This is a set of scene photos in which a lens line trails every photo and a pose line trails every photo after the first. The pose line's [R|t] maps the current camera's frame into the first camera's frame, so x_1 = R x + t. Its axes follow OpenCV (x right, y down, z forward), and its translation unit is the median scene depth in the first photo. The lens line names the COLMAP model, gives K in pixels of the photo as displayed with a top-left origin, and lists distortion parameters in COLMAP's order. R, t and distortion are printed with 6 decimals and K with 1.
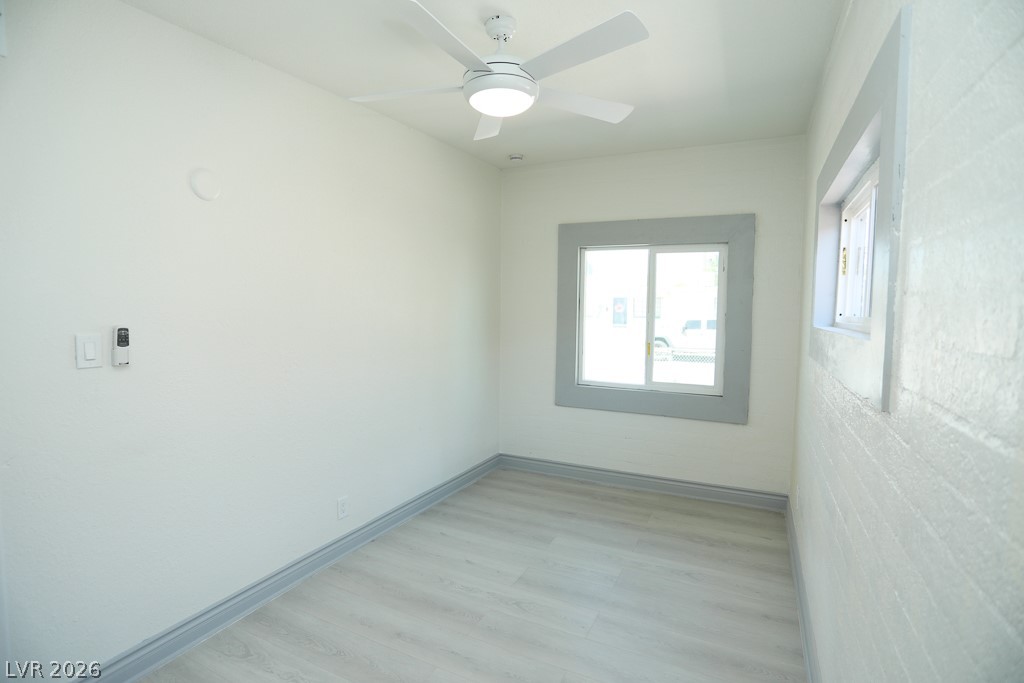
lens RADIAL K [[493.6, 0, 505.8], [0, 493.6, 335.9], [0, 0, 1]] dist [-0.058750, 0.023452]
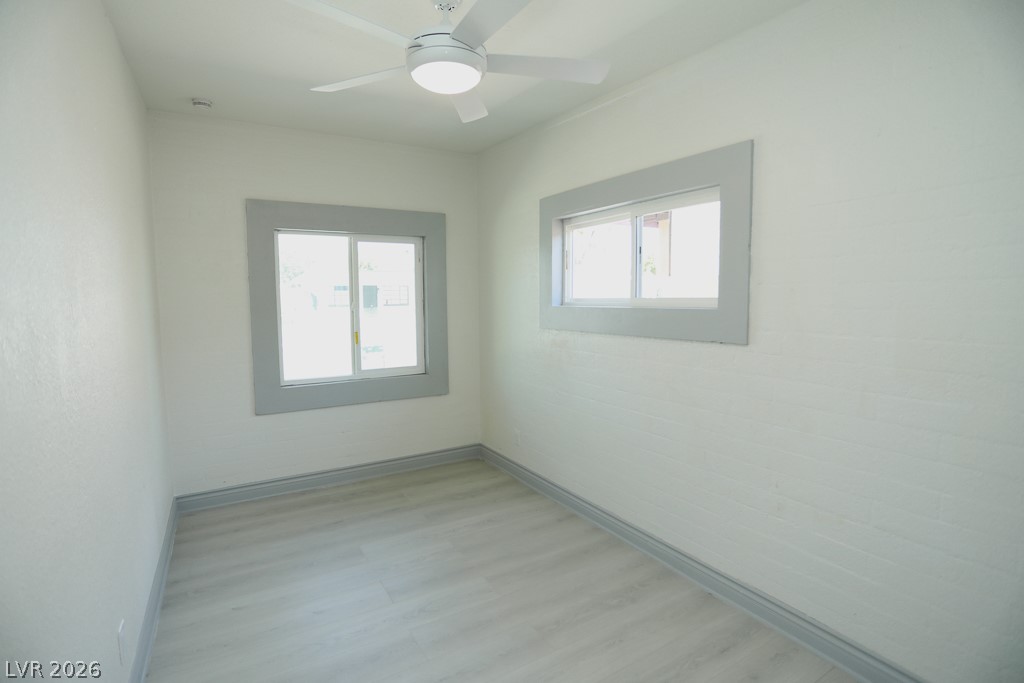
lens RADIAL K [[493.6, 0, 515.3], [0, 493.6, 336.3], [0, 0, 1]] dist [-0.058750, 0.023452]
pose [[0.548130, -0.084075, 0.832157, -0.381399], [0.068184, 0.996115, 0.055729, -0.010885], [-0.833610, 0.026193, 0.551733, 0.197995]]
